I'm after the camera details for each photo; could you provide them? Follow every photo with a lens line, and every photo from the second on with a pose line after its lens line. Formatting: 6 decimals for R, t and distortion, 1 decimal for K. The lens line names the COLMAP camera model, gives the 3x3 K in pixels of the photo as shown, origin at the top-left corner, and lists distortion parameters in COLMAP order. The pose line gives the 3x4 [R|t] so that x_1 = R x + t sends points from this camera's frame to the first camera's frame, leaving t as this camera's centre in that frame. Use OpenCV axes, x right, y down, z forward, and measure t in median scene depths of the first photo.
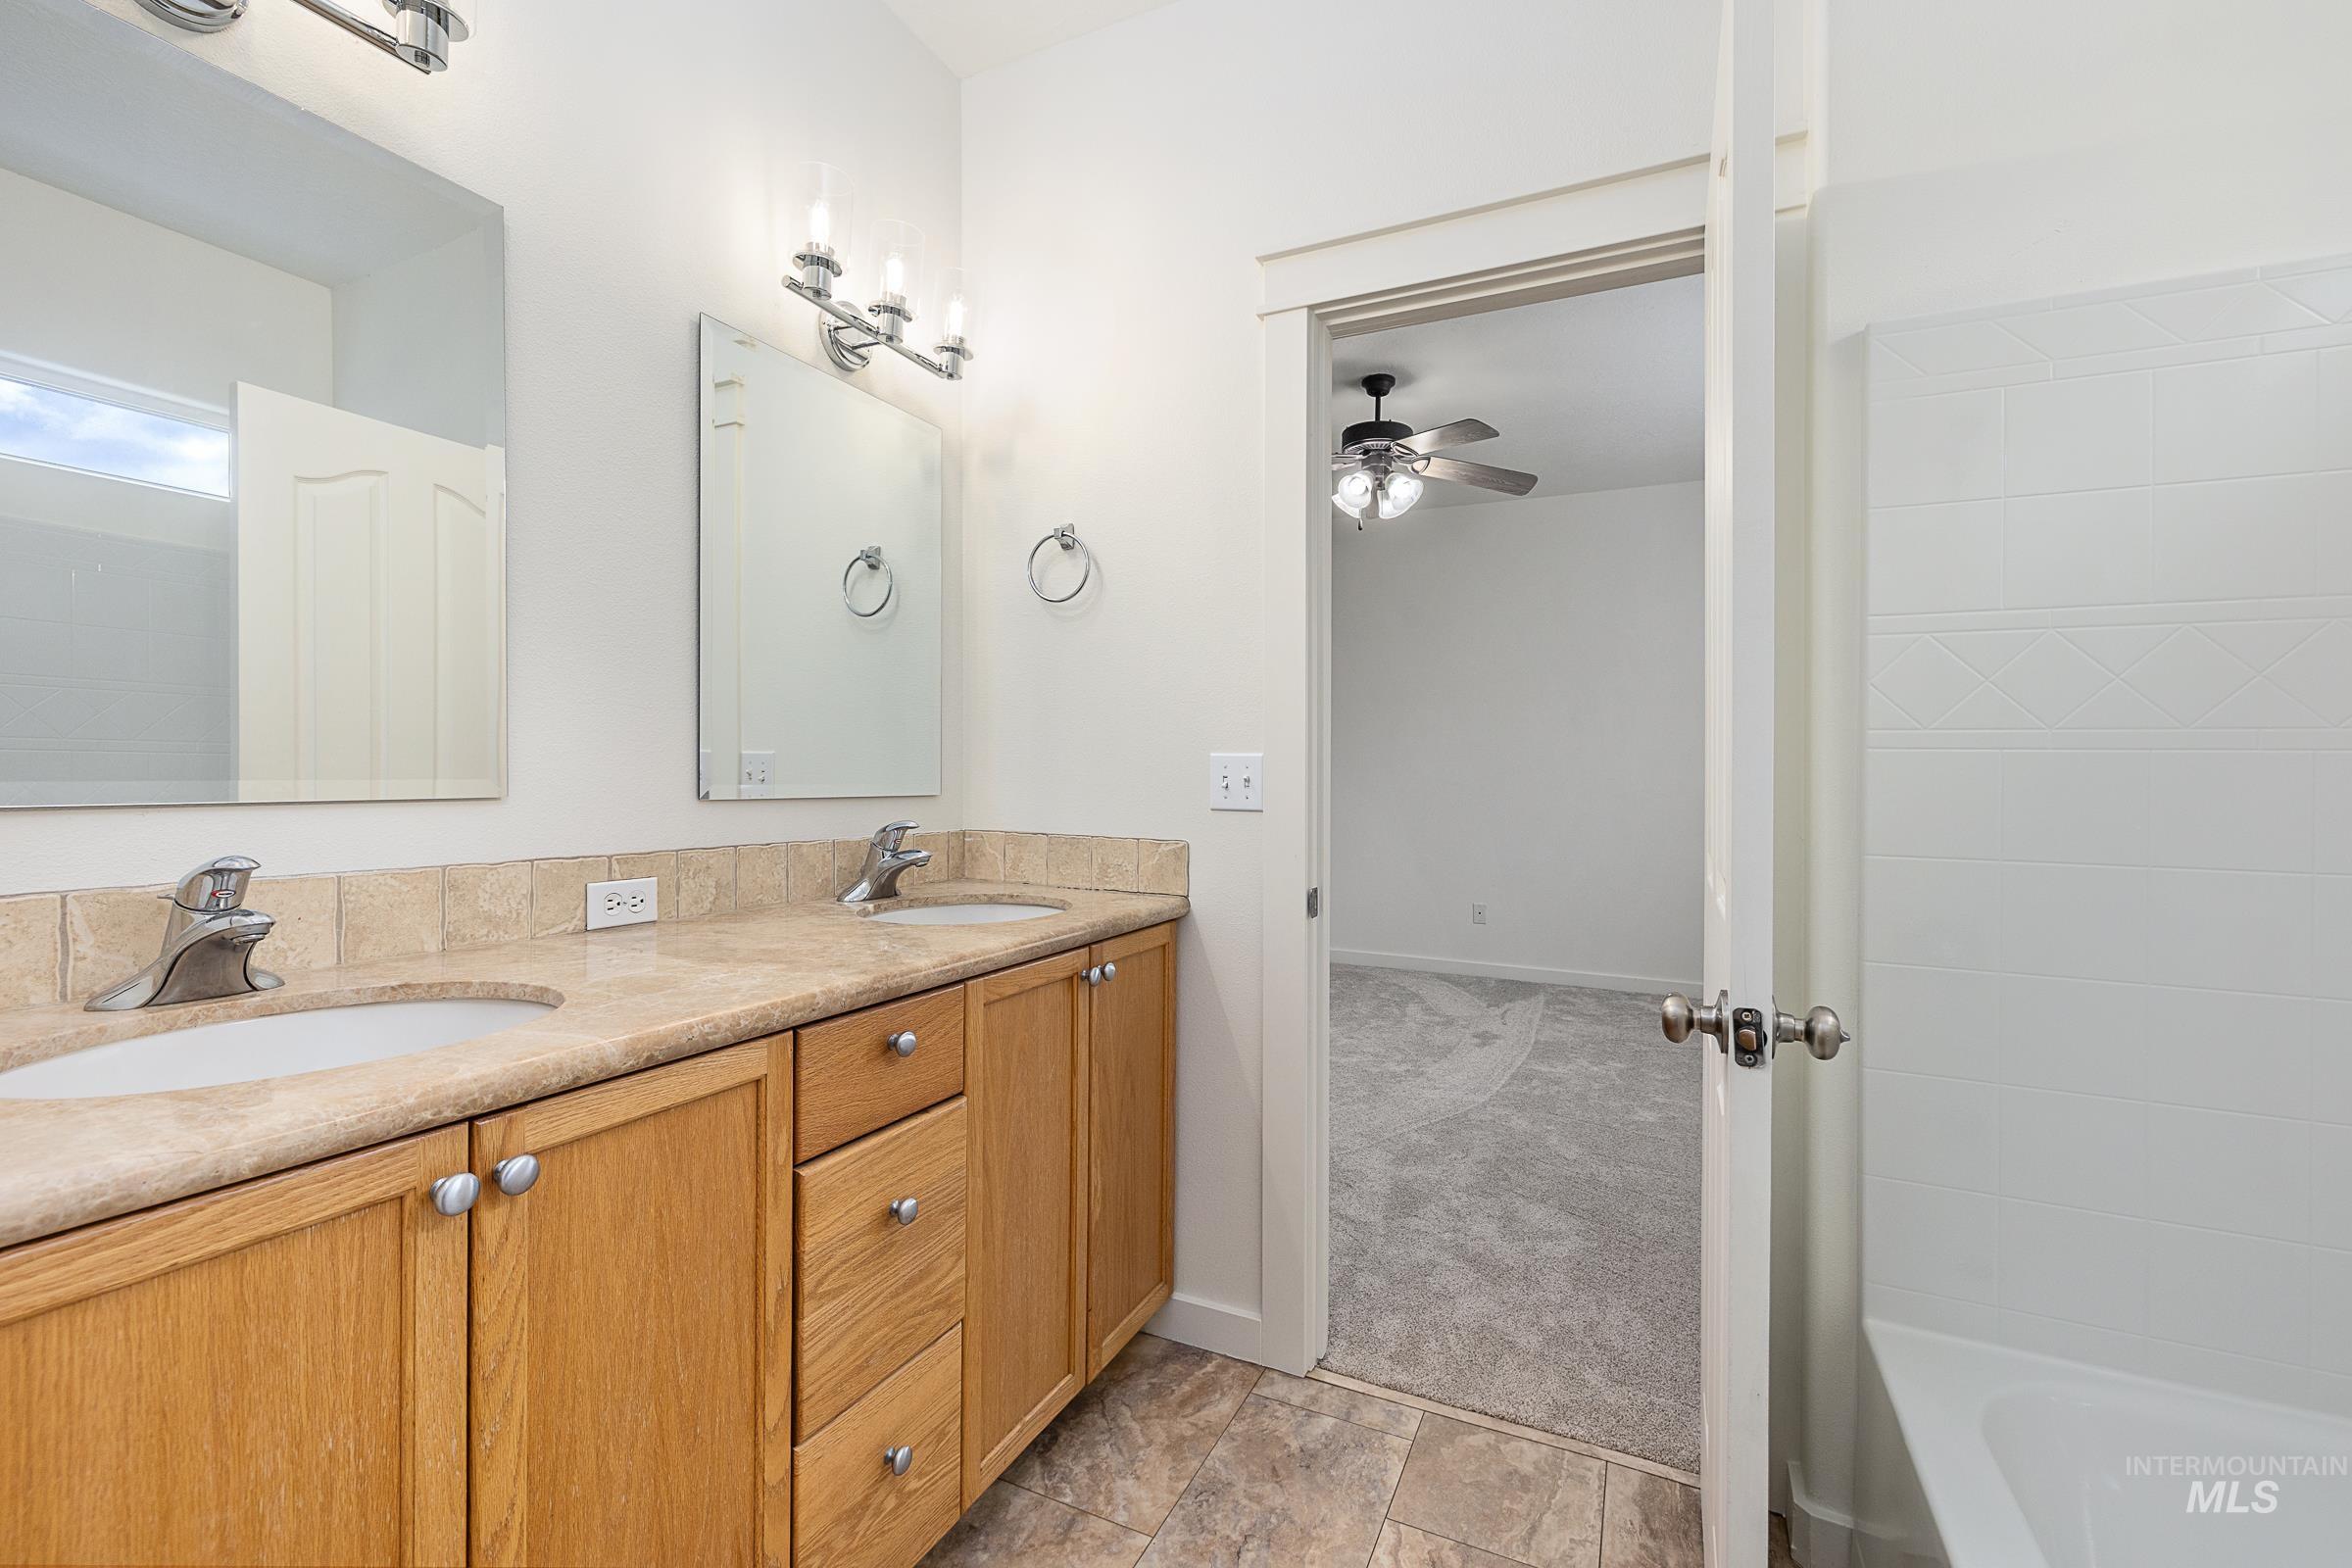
lens RADIAL K [[988.2, 0, 1180.9], [0, 988.2, 766.4], [0, 0, 1]] dist [-0.002051, 0.000161]
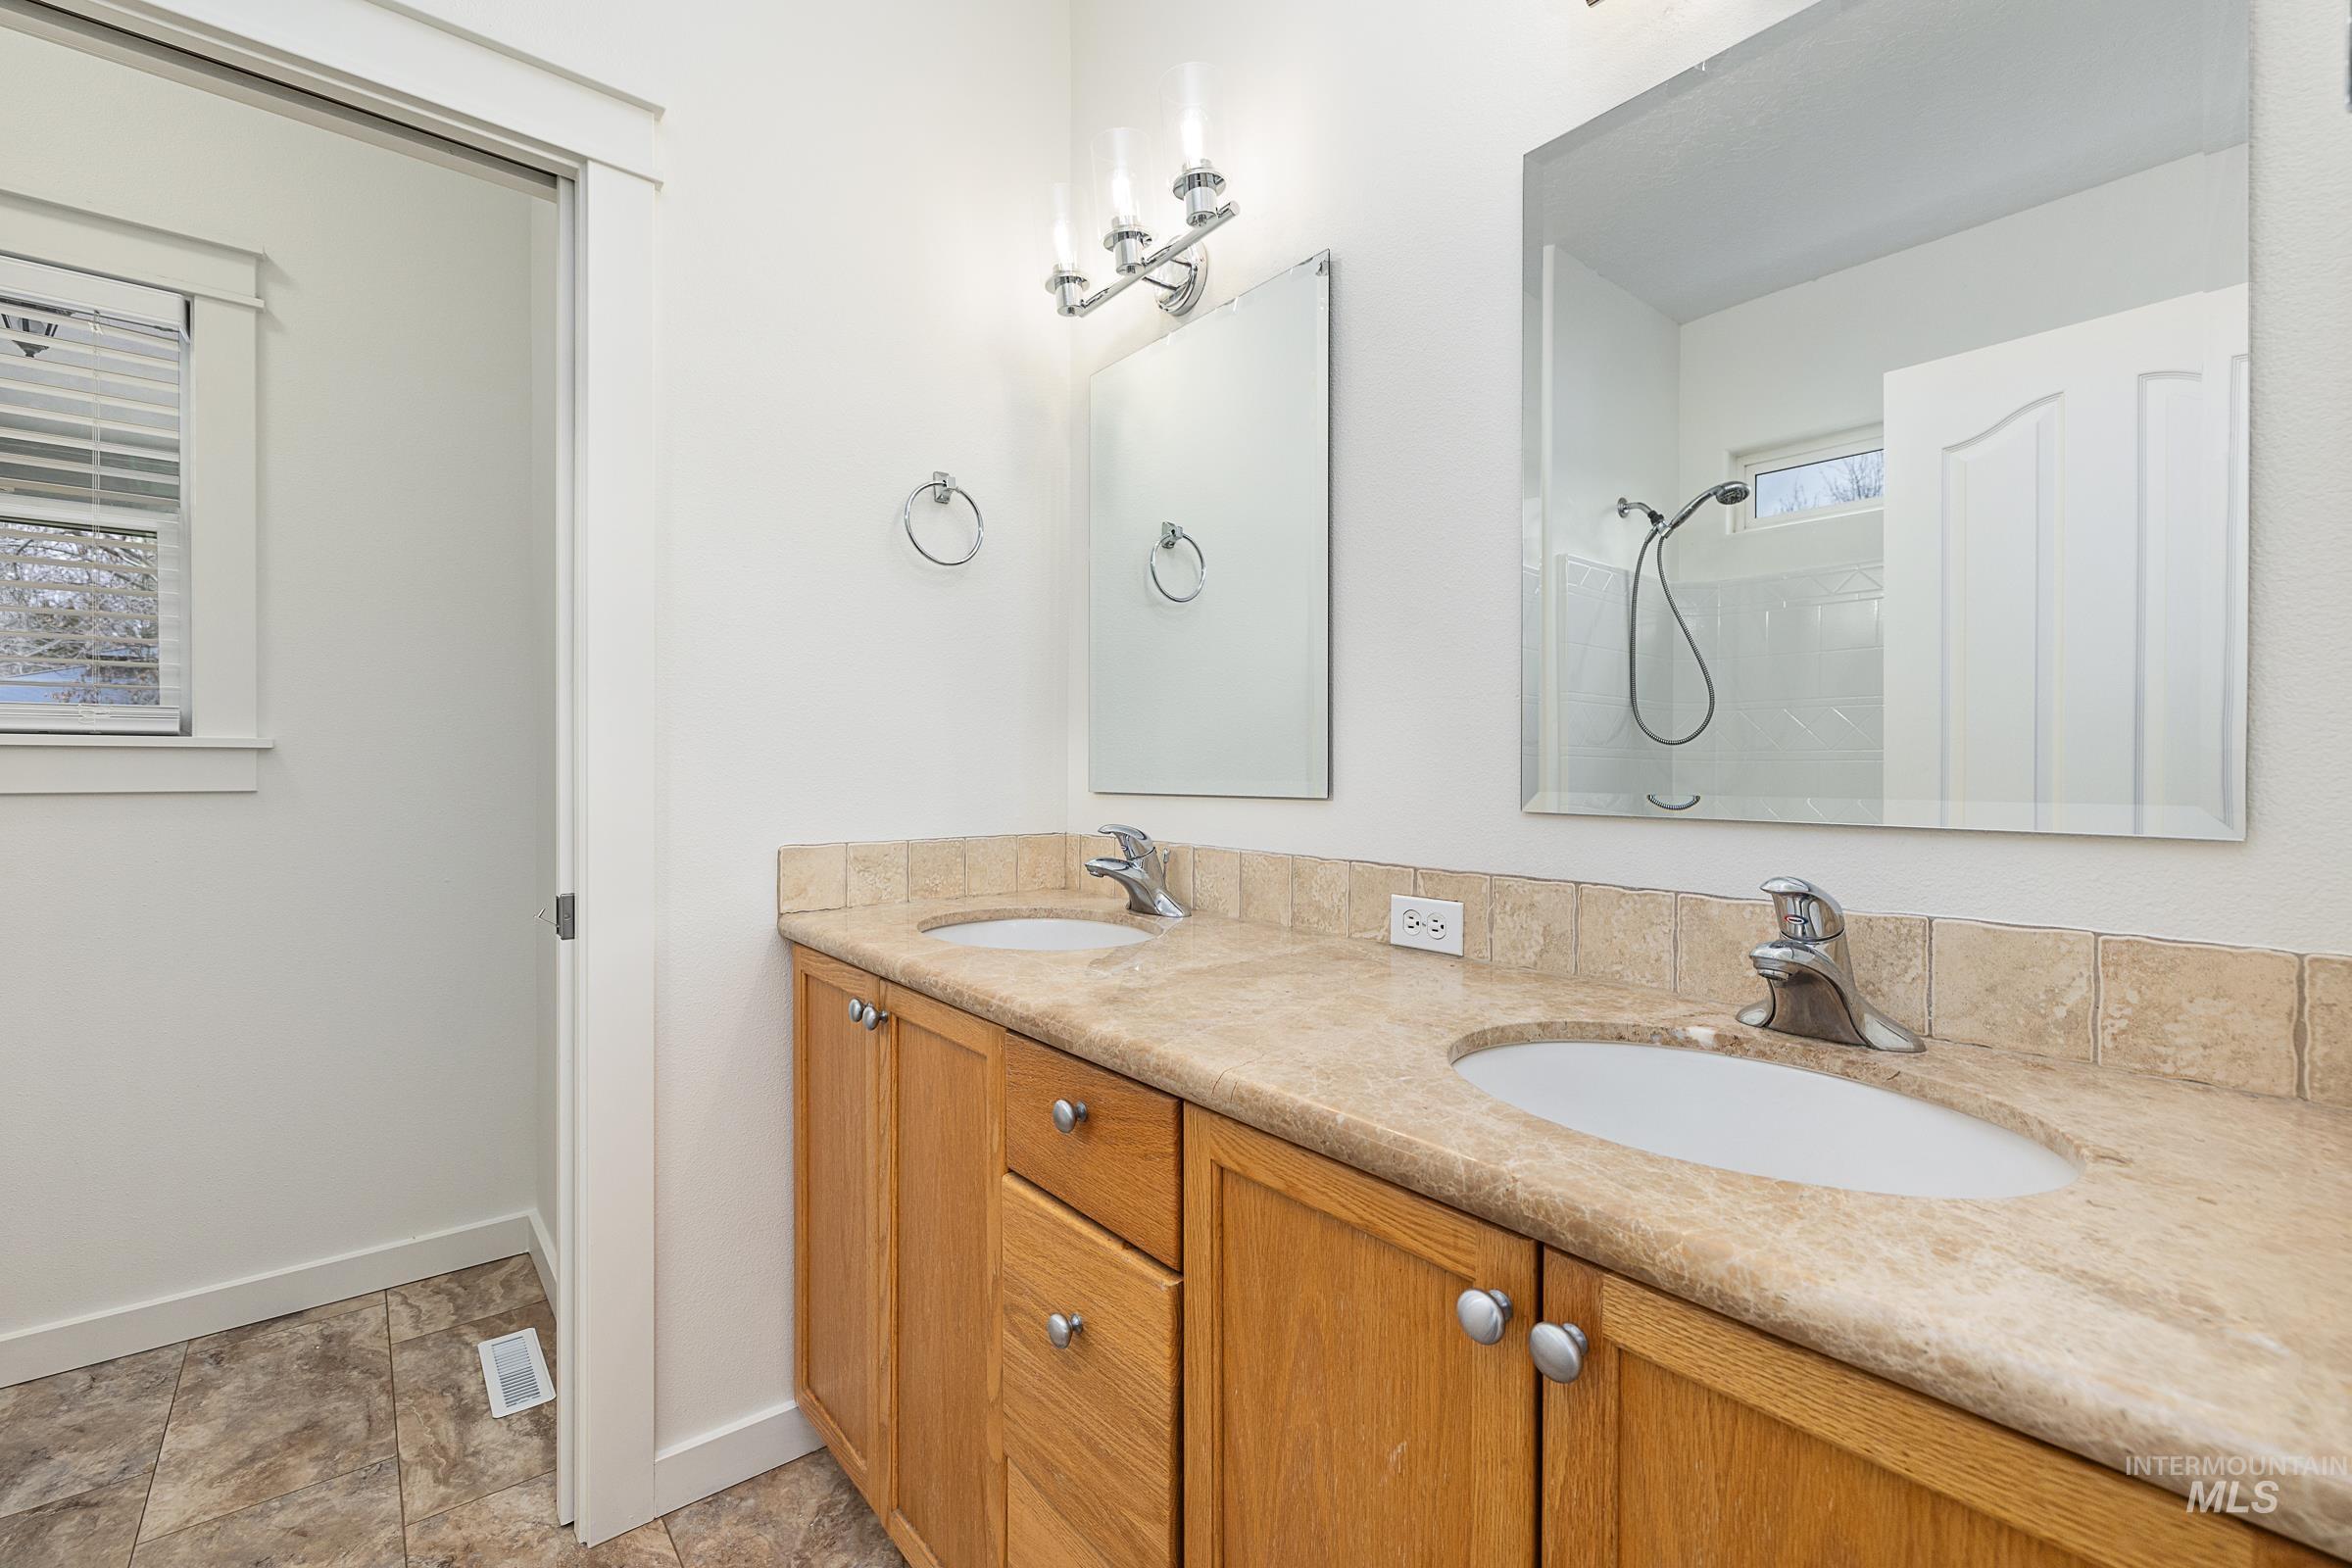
lens RADIAL K [[988.2, 0, 1183.7], [0, 988.2, 798.8], [0, 0, 1]] dist [-0.002051, 0.000161]
pose [[-0.411529, 0.005109, -0.911382, 0.322163], [-0.008098, 0.999924, 0.009261, 0.020808], [0.911361, 0.011192, -0.411457, 1.167067]]
